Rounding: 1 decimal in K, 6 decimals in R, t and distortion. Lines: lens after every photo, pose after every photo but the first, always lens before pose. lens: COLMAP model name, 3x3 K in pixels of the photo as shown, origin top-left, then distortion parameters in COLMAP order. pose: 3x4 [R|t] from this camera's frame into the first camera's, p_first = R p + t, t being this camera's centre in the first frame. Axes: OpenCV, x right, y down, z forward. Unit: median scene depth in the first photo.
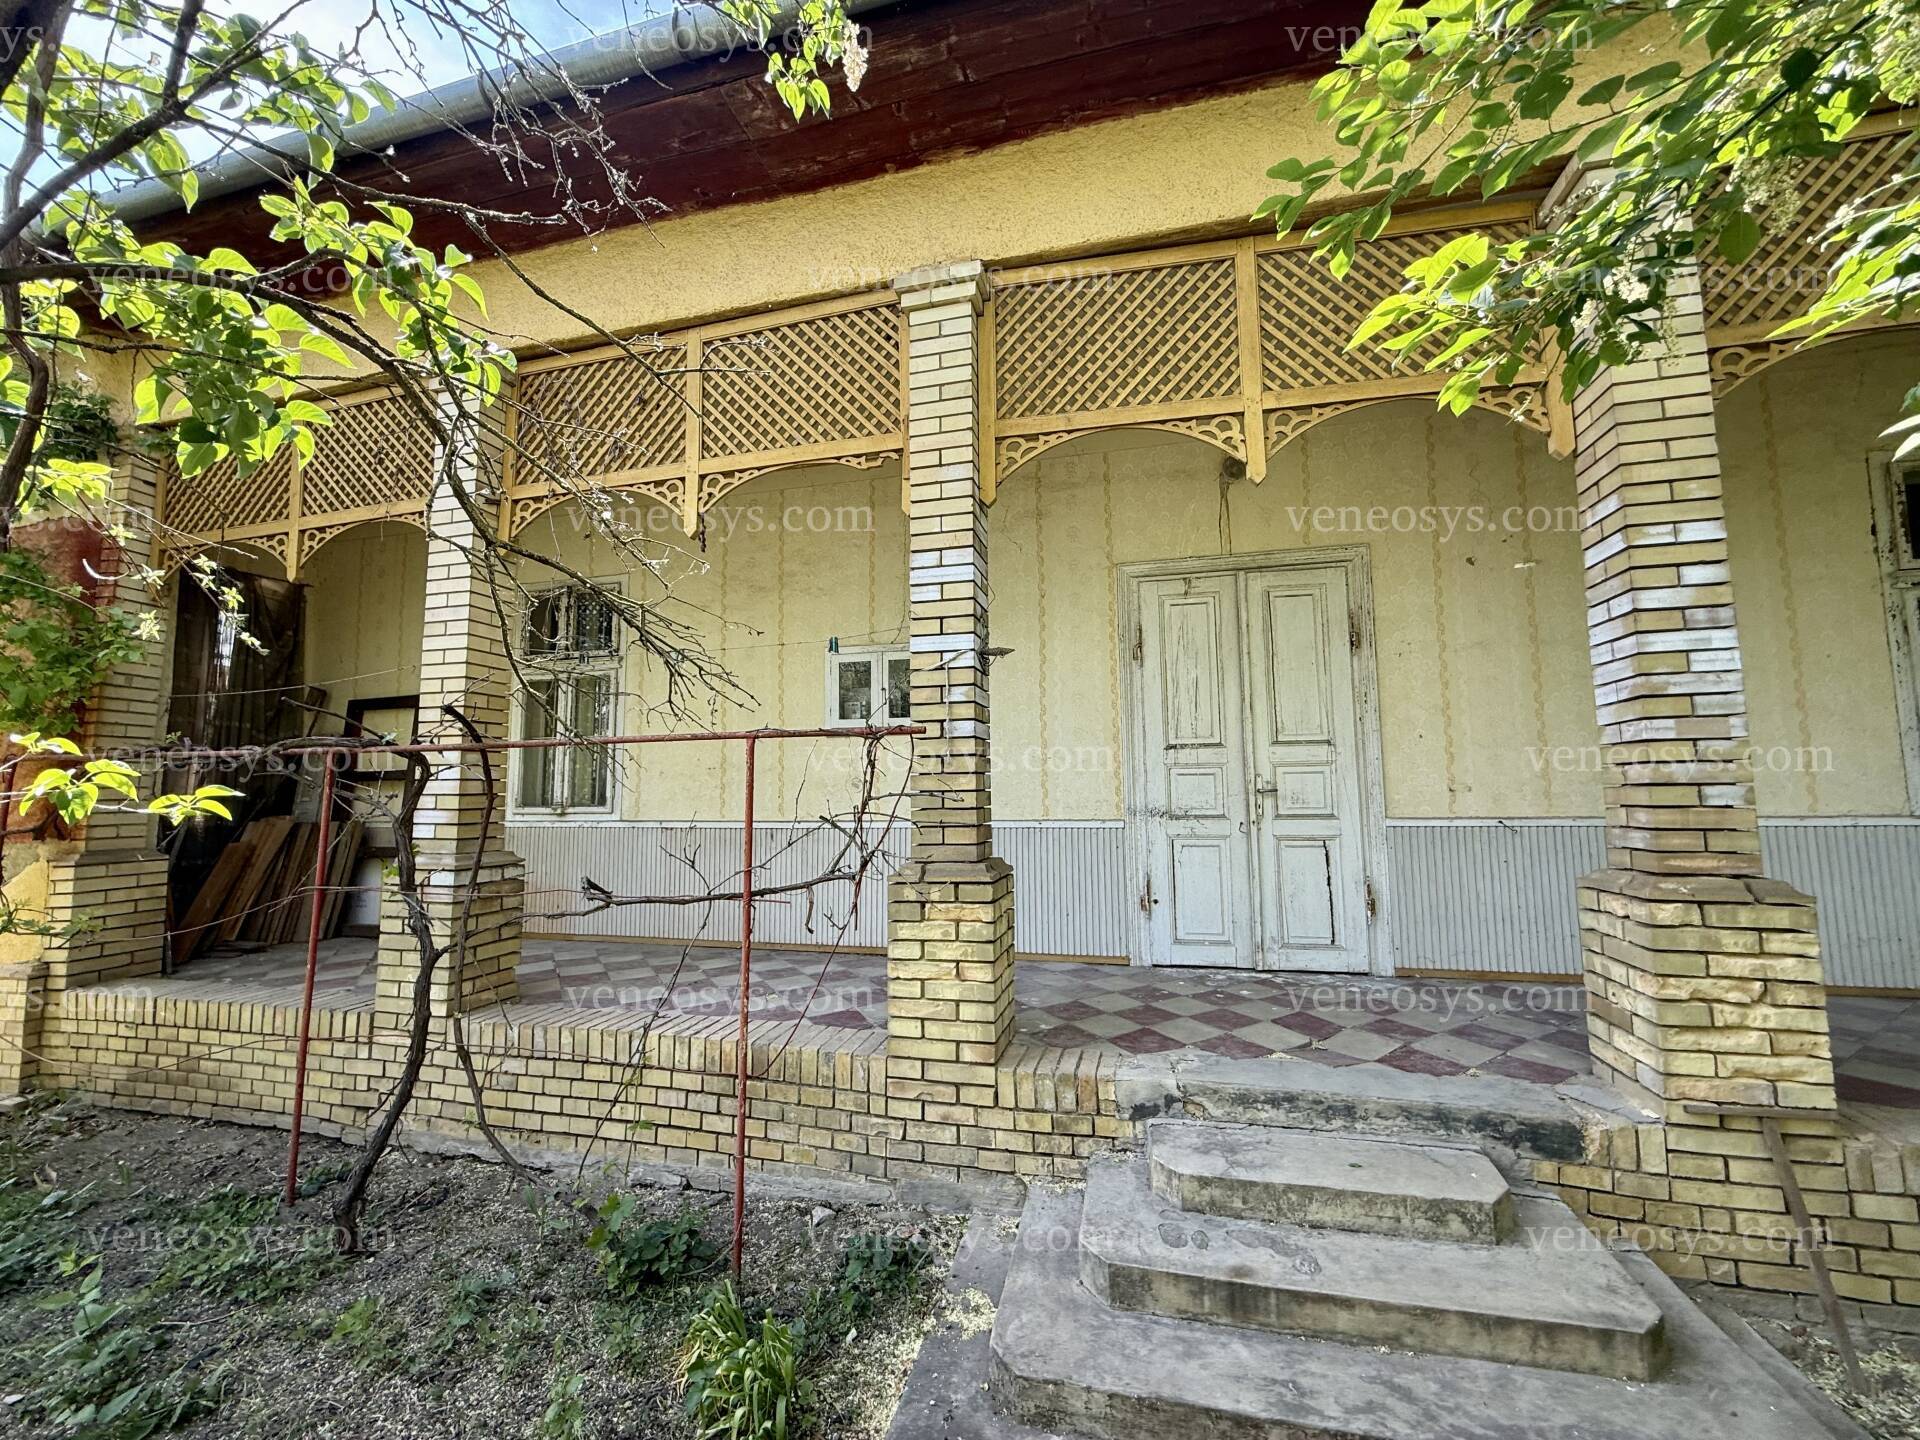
lens RADIAL K [[761.1, 0, 957.7], [0, 761.1, 722.9], [0, 0, 1]] dist [0.000940, -0.000934]
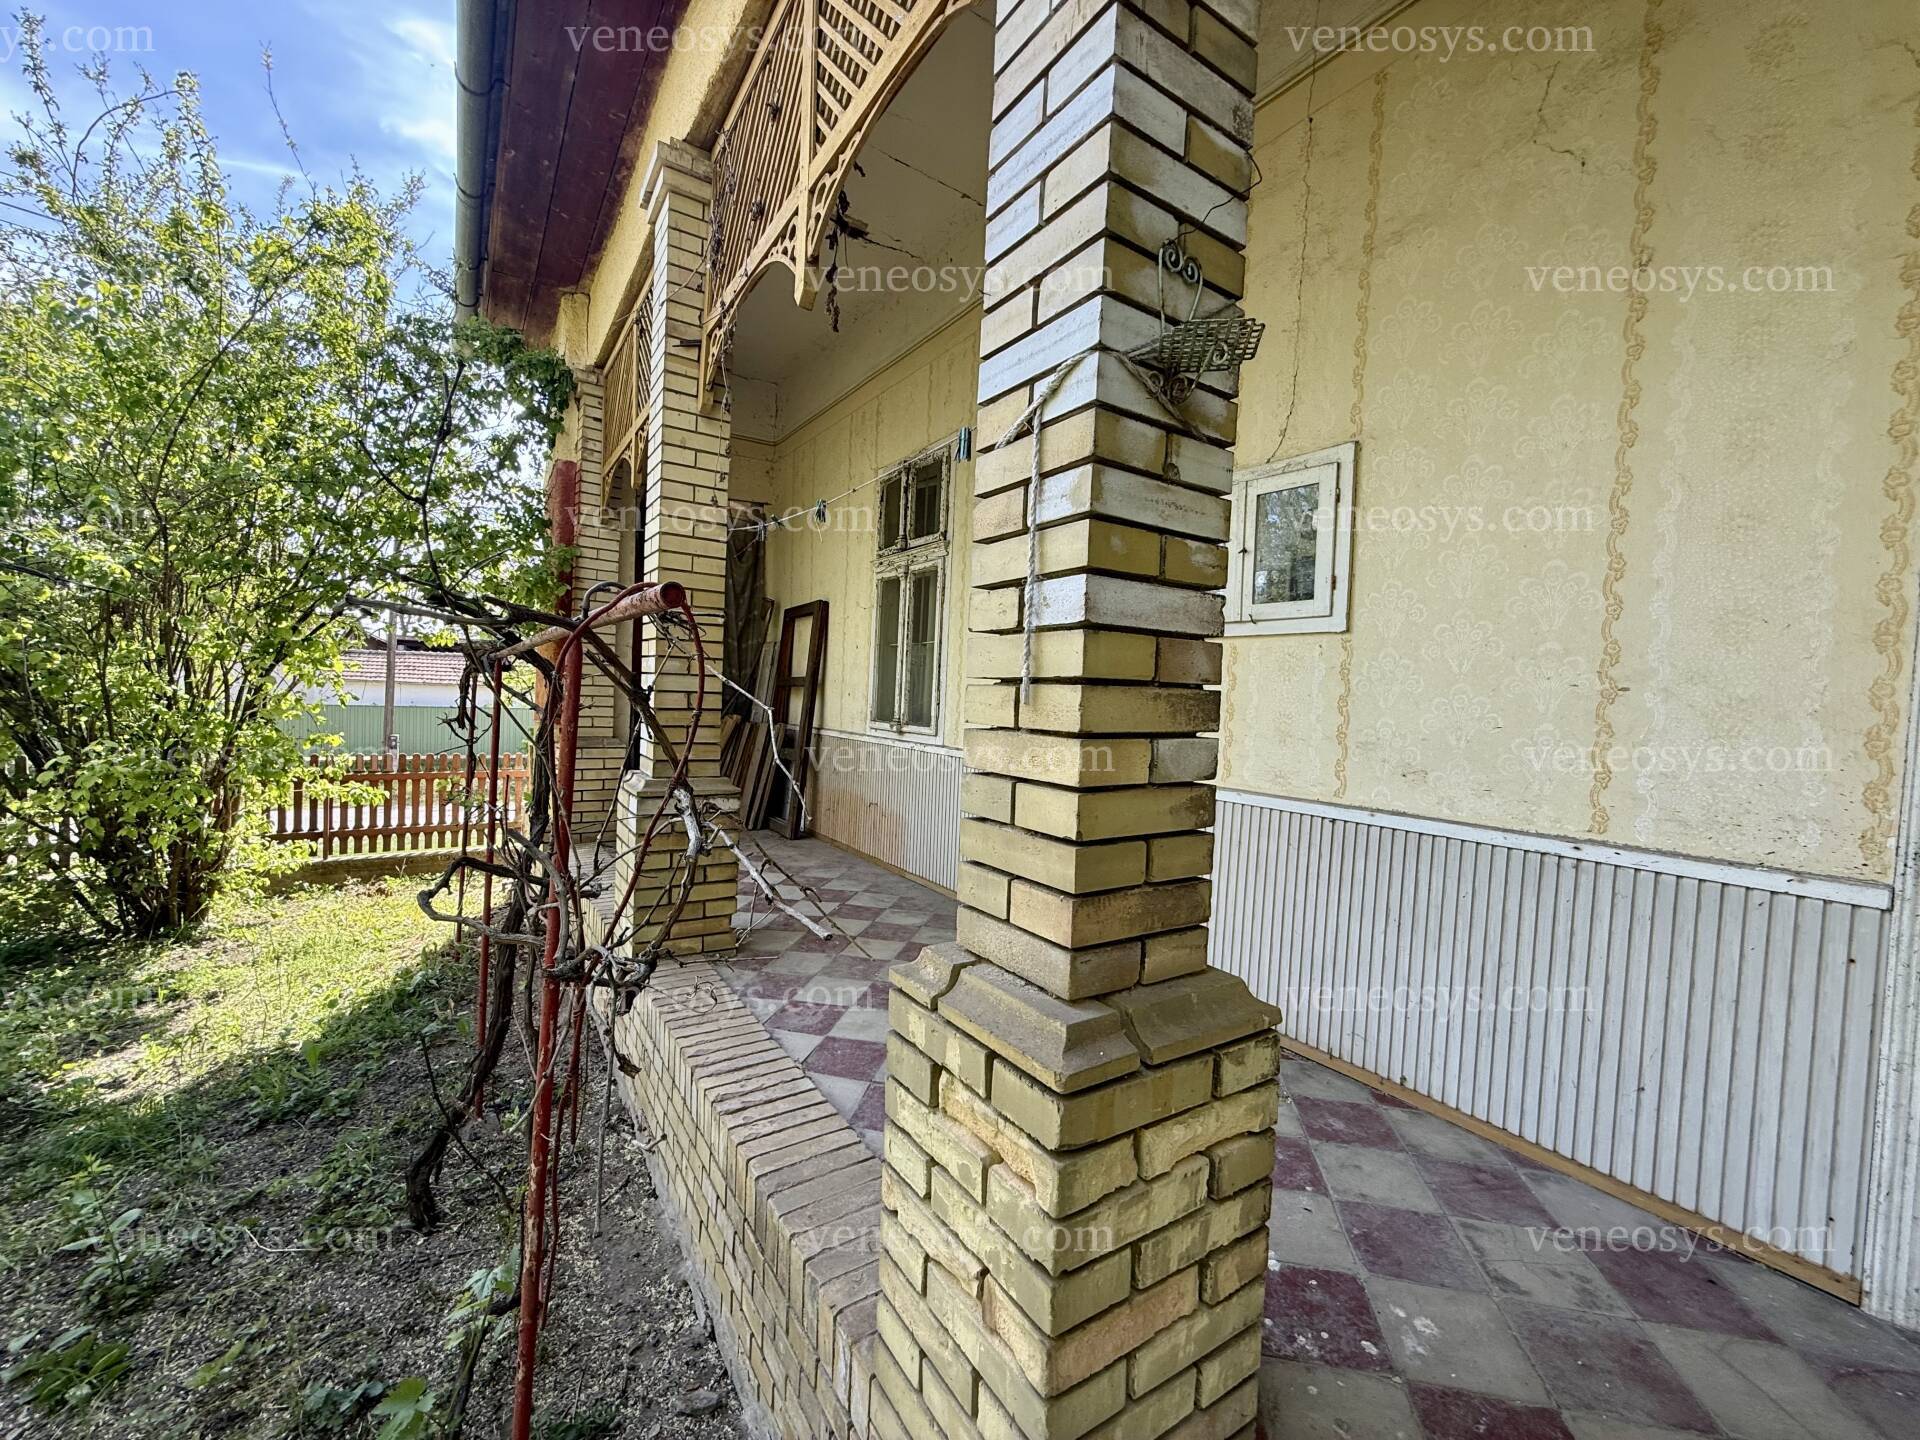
lens RADIAL K [[761.1, 0, 964.5], [0, 761.1, 722.5], [0, 0, 1]] dist [0.000940, -0.000934]
pose [[0.737777, 0.067007, -0.671710, 0.218181], [0.010711, 0.993774, 0.110899, 0.024511], [0.674959, -0.089013, 0.732466, 0.775512]]
